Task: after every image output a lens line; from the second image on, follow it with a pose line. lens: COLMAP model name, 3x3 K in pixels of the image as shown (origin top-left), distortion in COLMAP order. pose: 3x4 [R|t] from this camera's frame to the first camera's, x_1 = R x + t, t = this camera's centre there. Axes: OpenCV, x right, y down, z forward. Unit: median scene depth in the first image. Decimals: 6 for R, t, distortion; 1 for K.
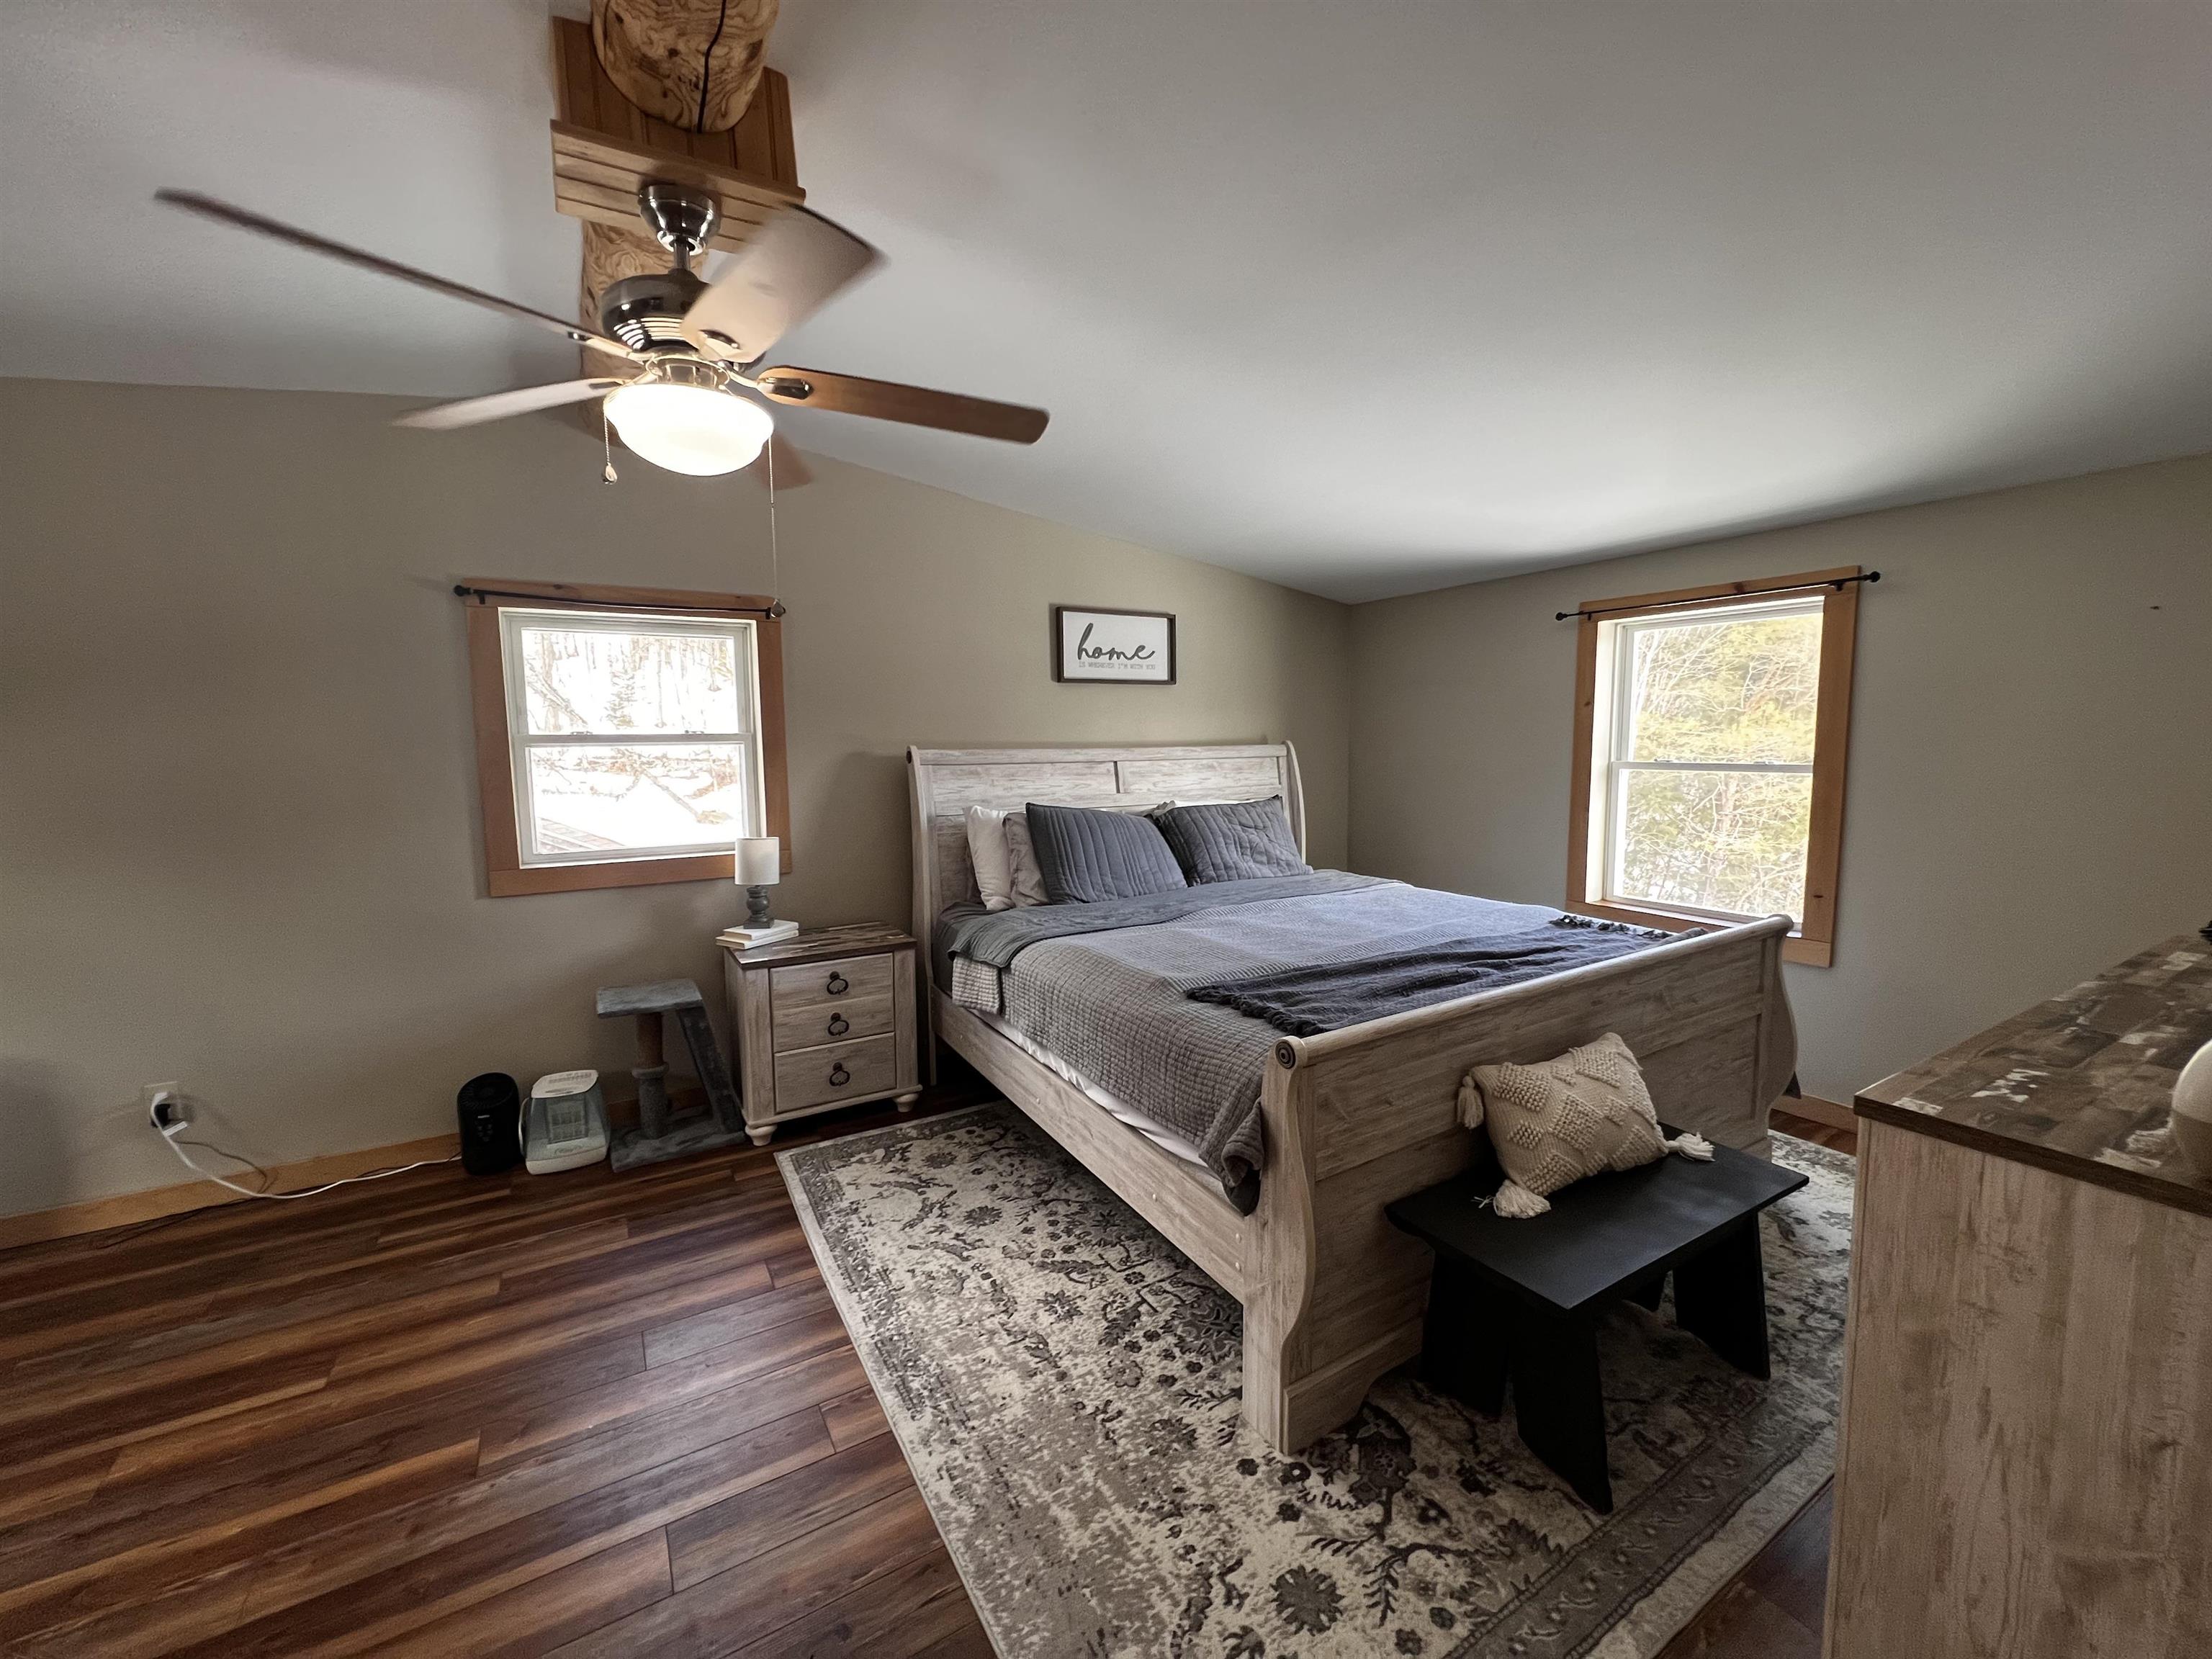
lens RADIAL K [[885.7, 0, 1105.6], [0, 885.7, 821.3], [0, 0, 1]] dist [-0.001377, 0.000039]
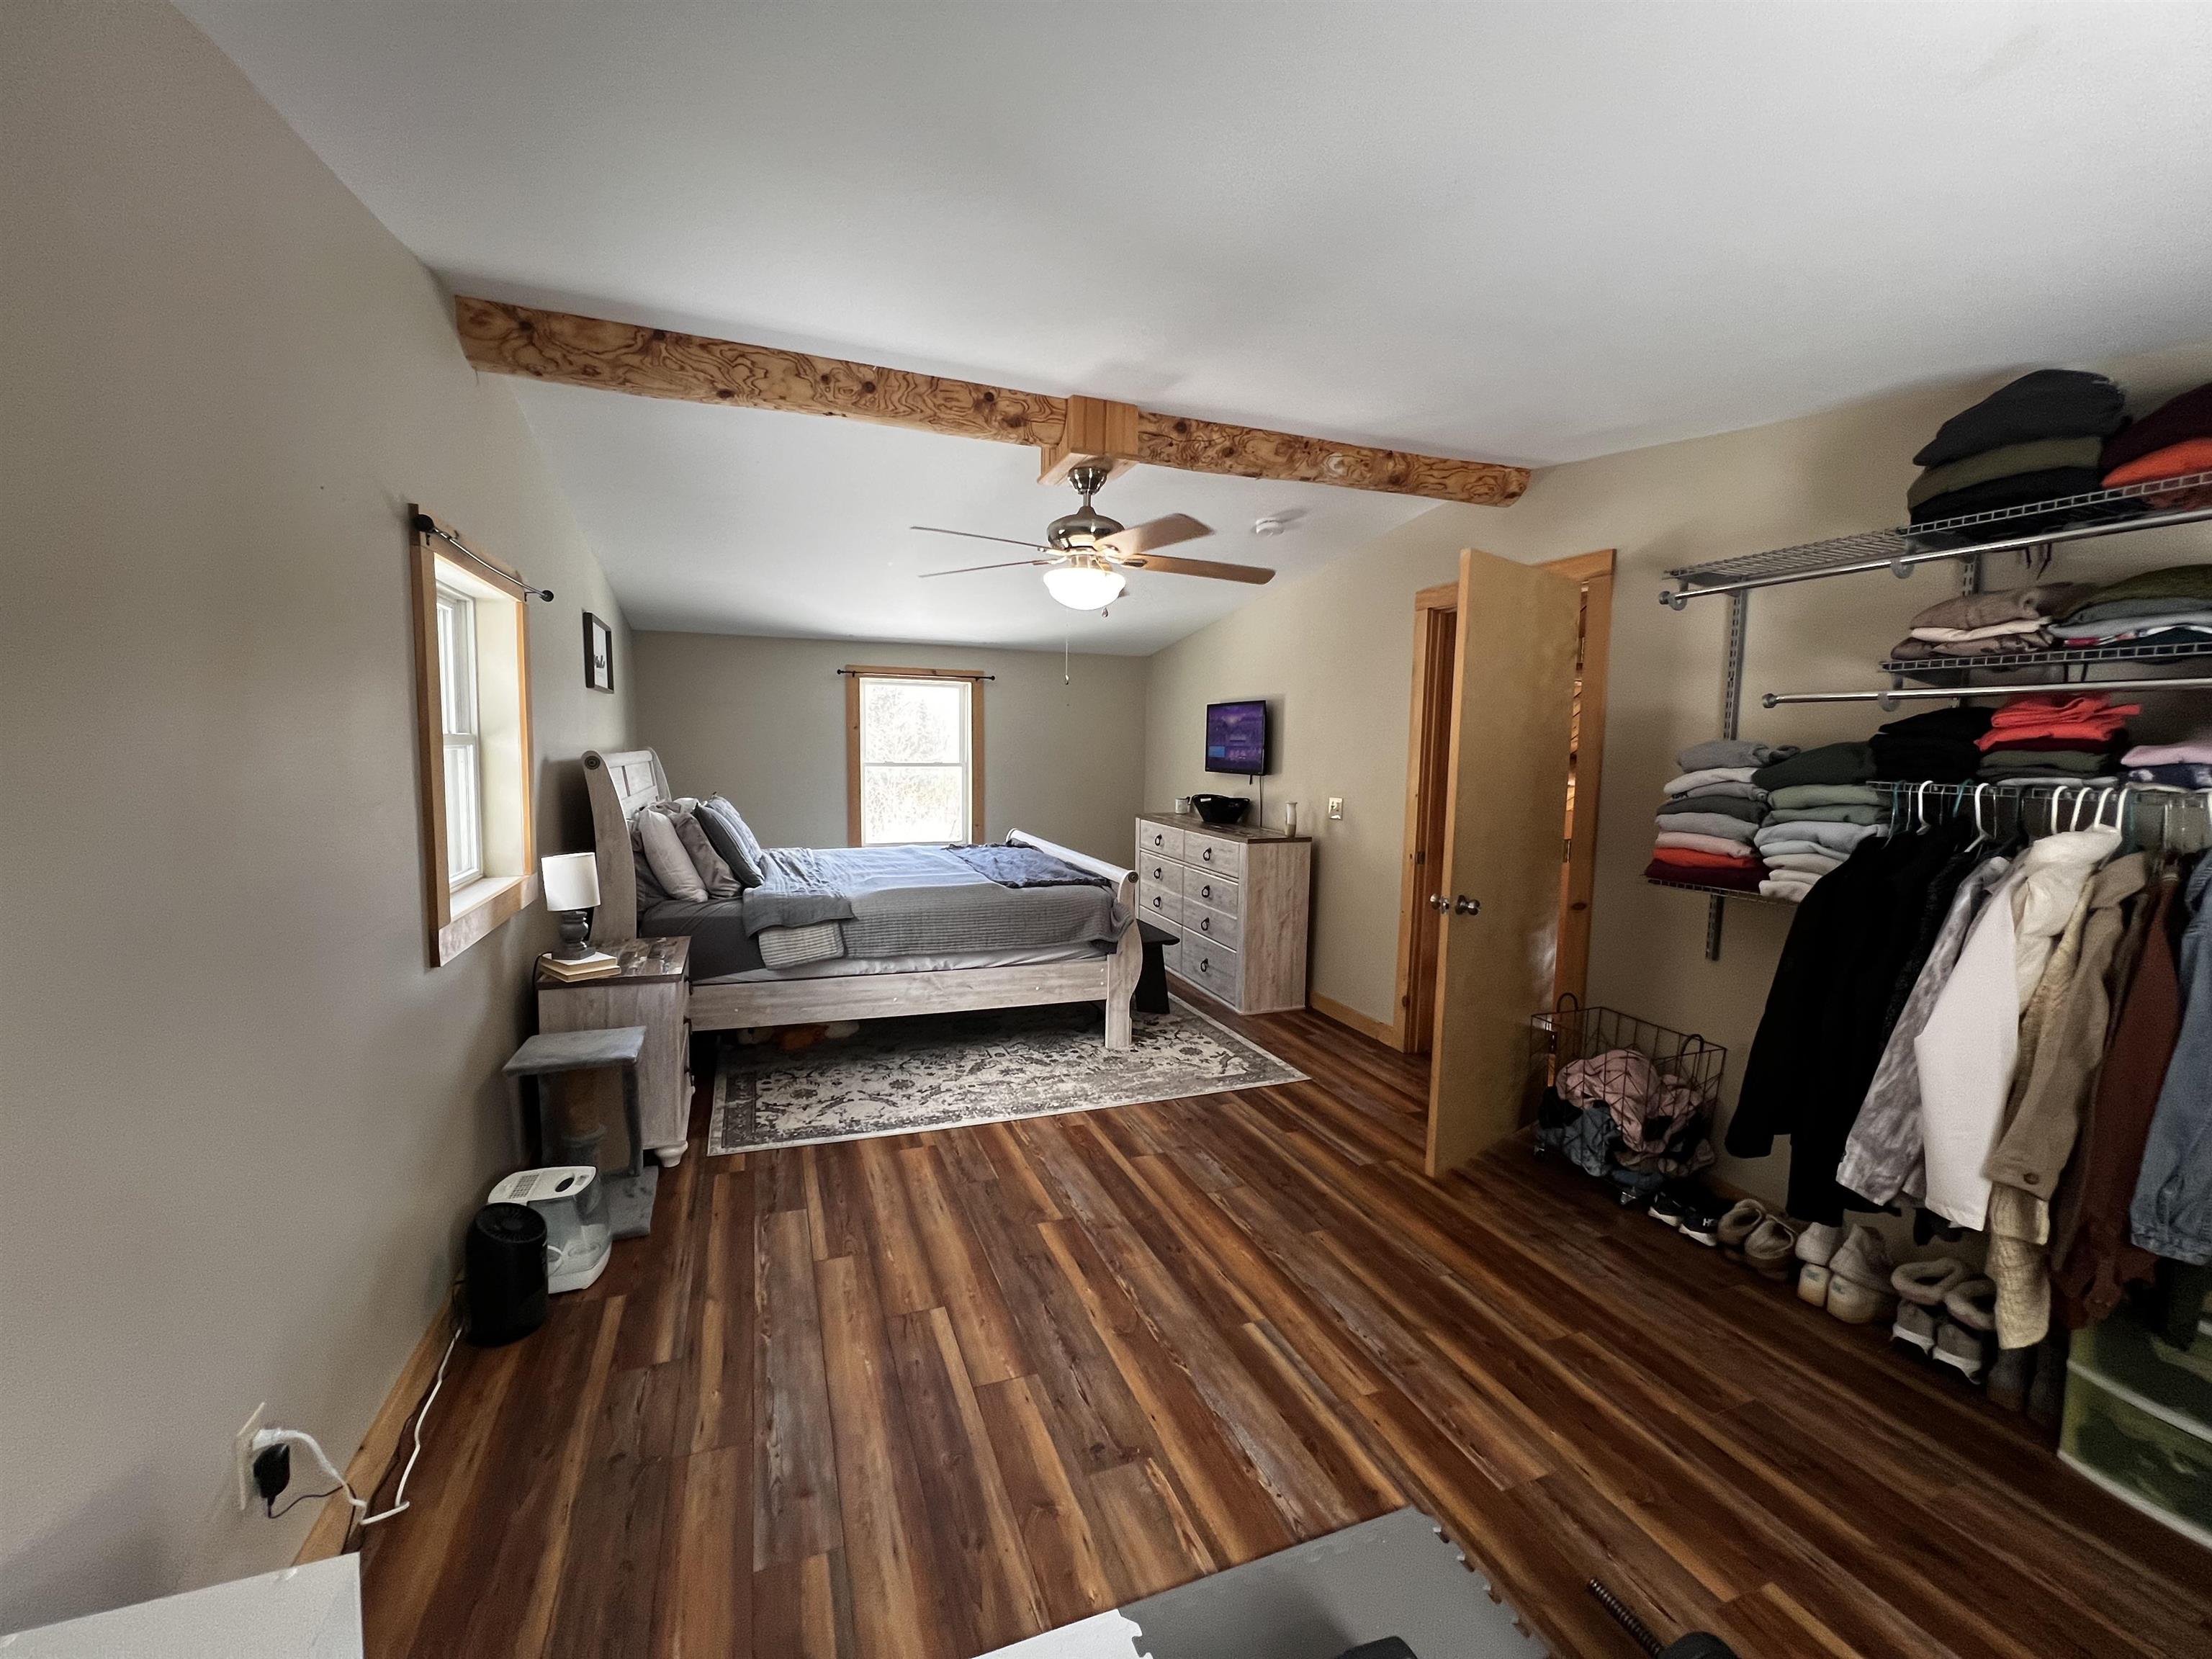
lens RADIAL K [[885.8, 0, 1095.1], [0, 885.8, 824.8], [0, 0, 1]] dist [-0.004462, 0.000862]
pose [[0.170300, -0.075450, 0.982499, -1.600380], [0.079107, 0.994893, 0.062690, -0.034344], [-0.982212, 0.067046, 0.175399, 0.465865]]
